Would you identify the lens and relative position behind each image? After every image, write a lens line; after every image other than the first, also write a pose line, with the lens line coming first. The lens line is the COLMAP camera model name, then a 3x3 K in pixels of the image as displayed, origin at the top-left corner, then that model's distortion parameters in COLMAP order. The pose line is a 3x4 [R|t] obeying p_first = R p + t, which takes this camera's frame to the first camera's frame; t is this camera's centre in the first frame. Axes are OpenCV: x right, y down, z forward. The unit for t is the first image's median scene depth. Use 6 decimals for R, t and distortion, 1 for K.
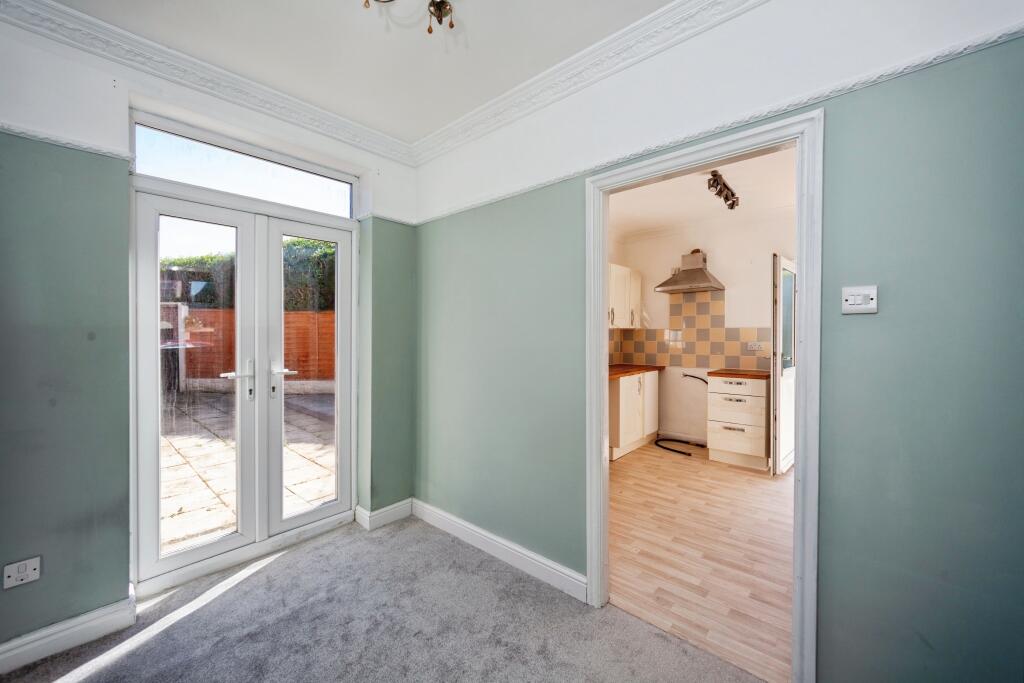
lens RADIAL K [[400.3, 0, 512.0], [0, 400.3, 341.5], [0, 0, 1]] dist [-0.000450, -0.000104]
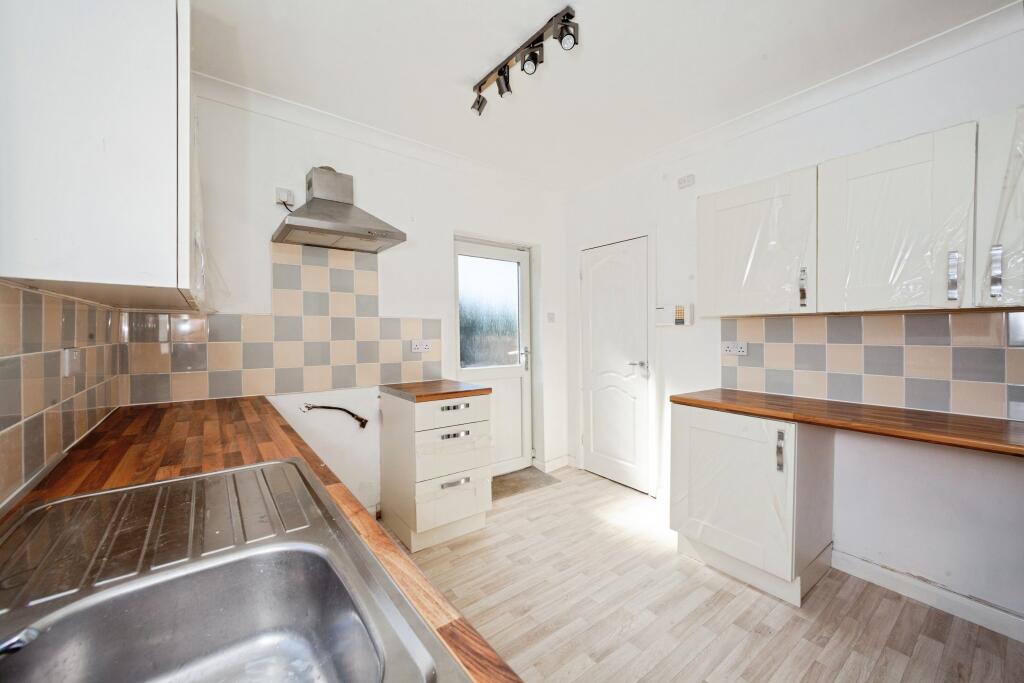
lens RADIAL K [[391.8, 0, 512.0], [0, 391.8, 341.5], [0, 0, 1]] dist [0.000539, -0.000016]
pose [[0.192413, -0.018137, 0.981146, -0.007977], [0.018221, 0.999723, 0.014908, -0.002713], [-0.981145, 0.015009, 0.192690, 0.694415]]
